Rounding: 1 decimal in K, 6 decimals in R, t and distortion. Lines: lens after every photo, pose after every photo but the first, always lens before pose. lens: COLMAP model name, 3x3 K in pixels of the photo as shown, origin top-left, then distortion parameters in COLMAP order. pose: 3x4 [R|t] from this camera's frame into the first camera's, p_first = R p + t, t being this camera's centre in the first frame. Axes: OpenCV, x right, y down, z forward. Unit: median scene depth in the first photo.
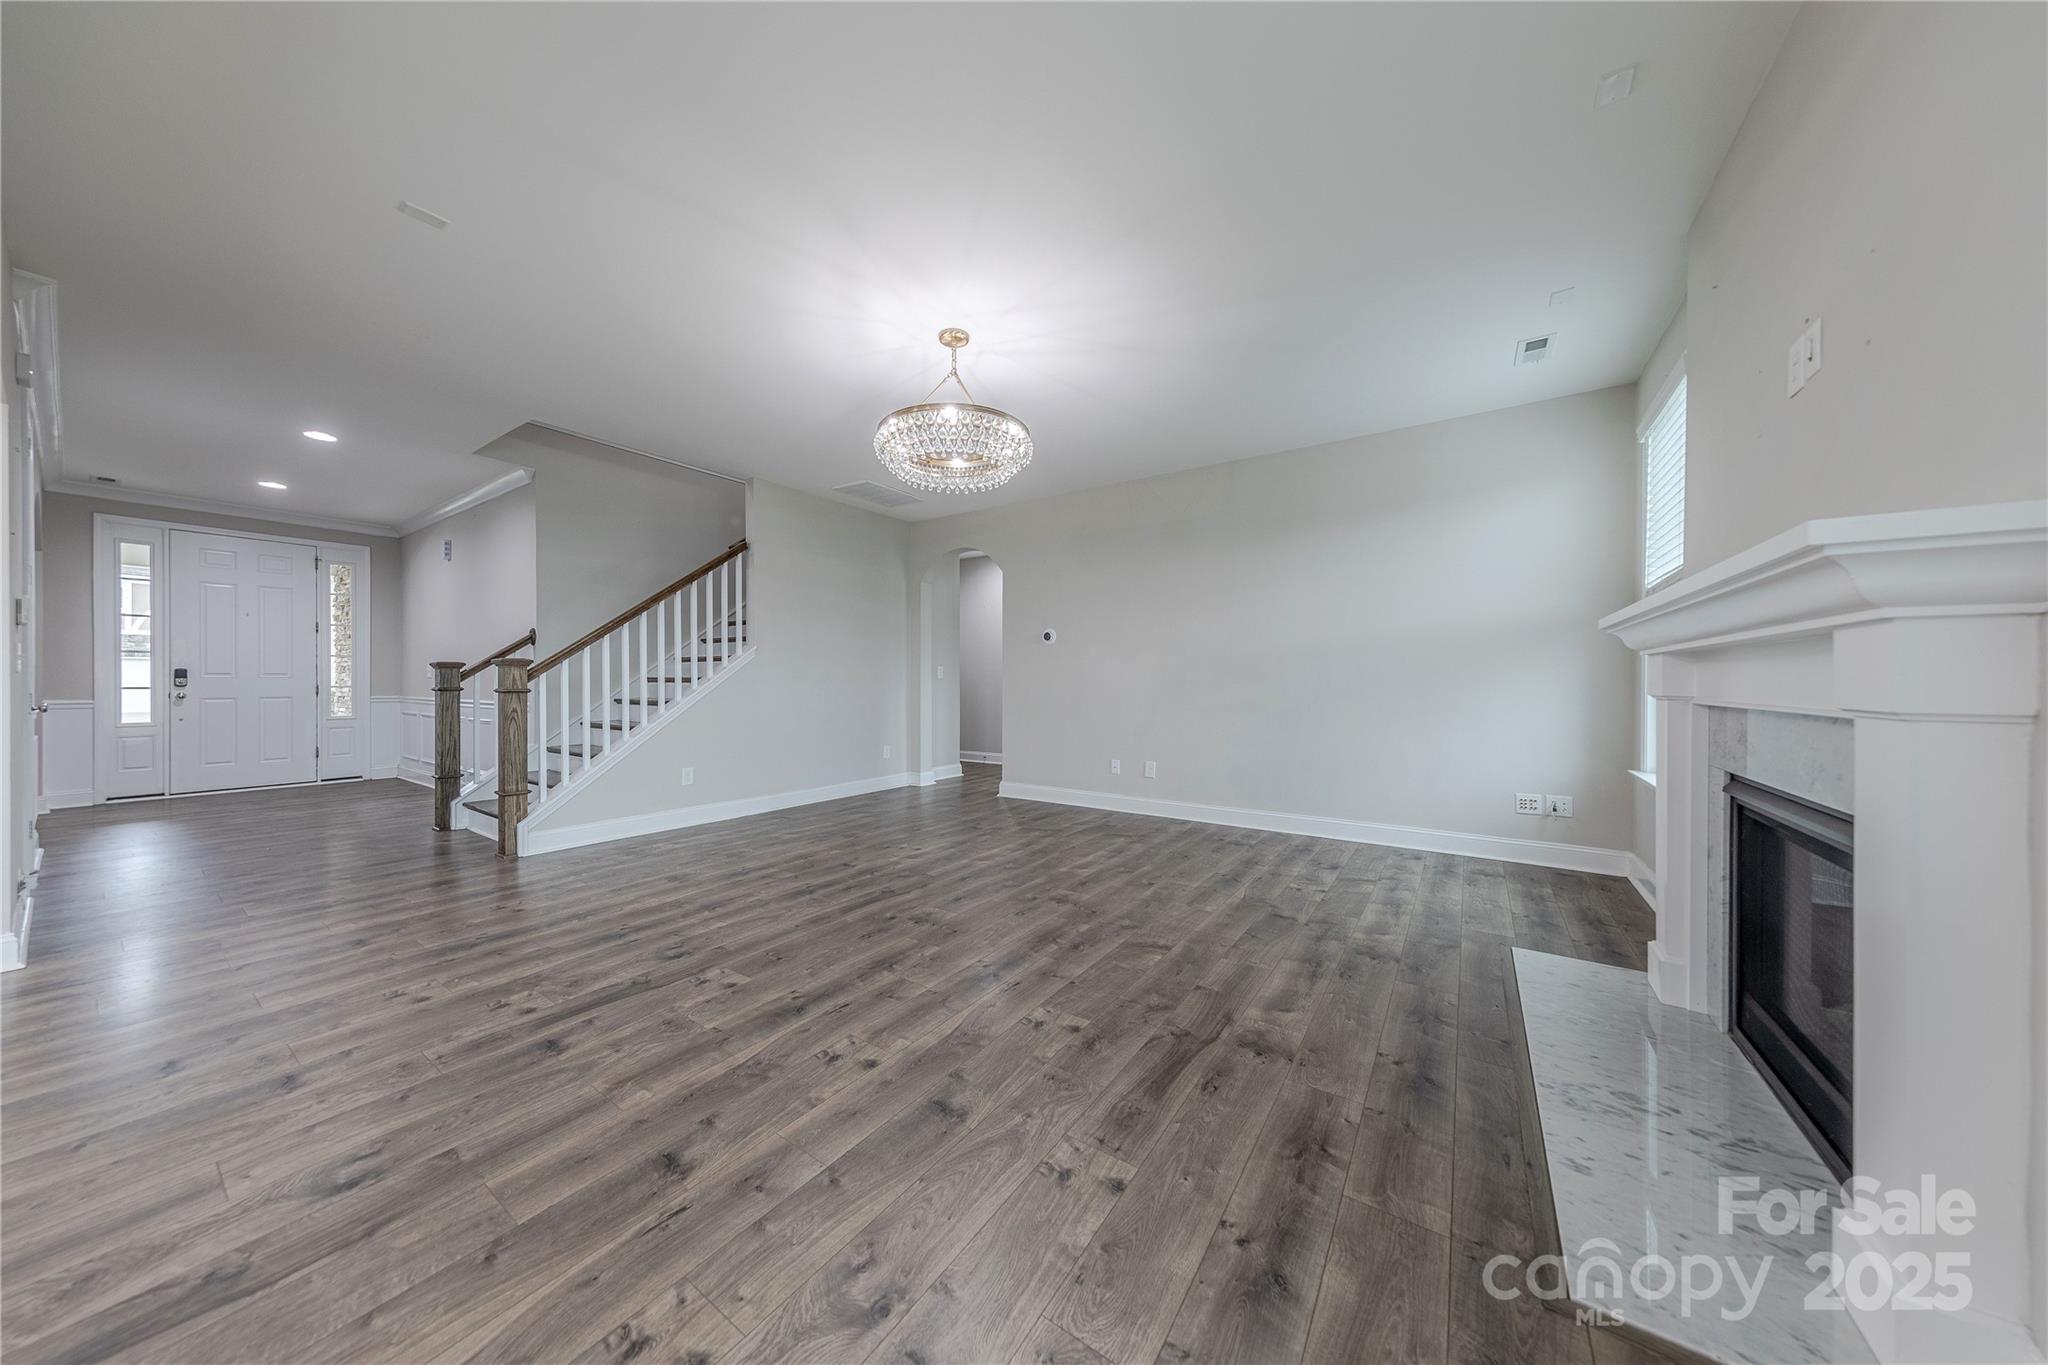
lens RADIAL K [[644.1, 0, 1006.9], [0, 644.1, 681.2], [0, 0, 1]] dist [0.009031, -0.000203]
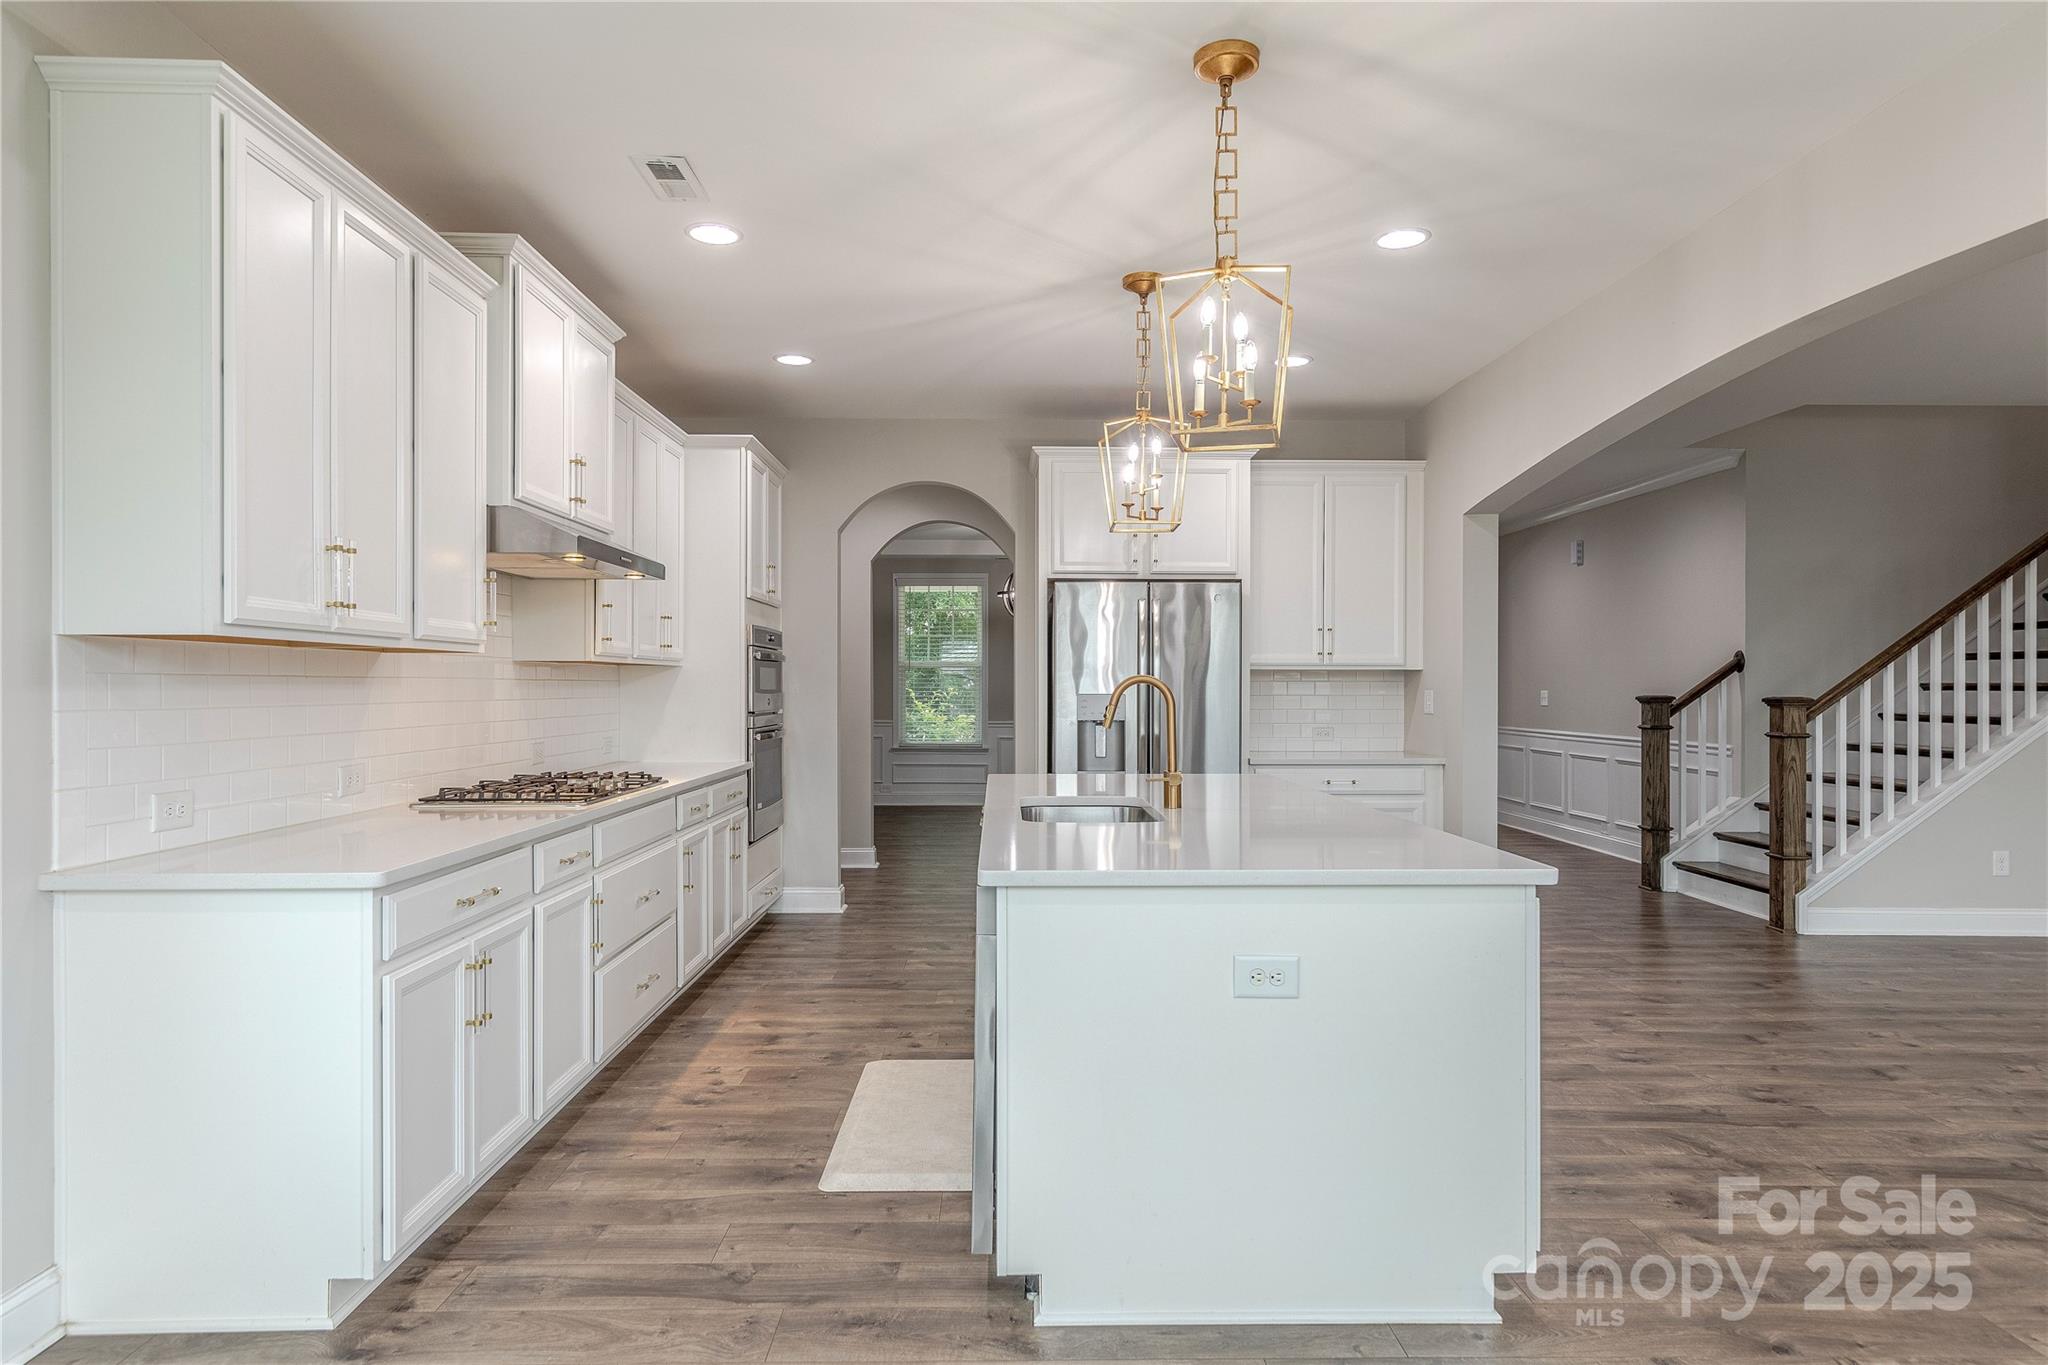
lens RADIAL K [[1160.0, 0, 1037.1], [0, 1160.0, 695.2], [0, 0, 1]] dist [0.007799, 0.002193]
pose [[0.592689, 0.004728, -0.805417, -0.154228], [-0.000717, 0.999985, 0.005343, -0.055136], [0.805431, -0.002590, 0.592684, -0.846008]]
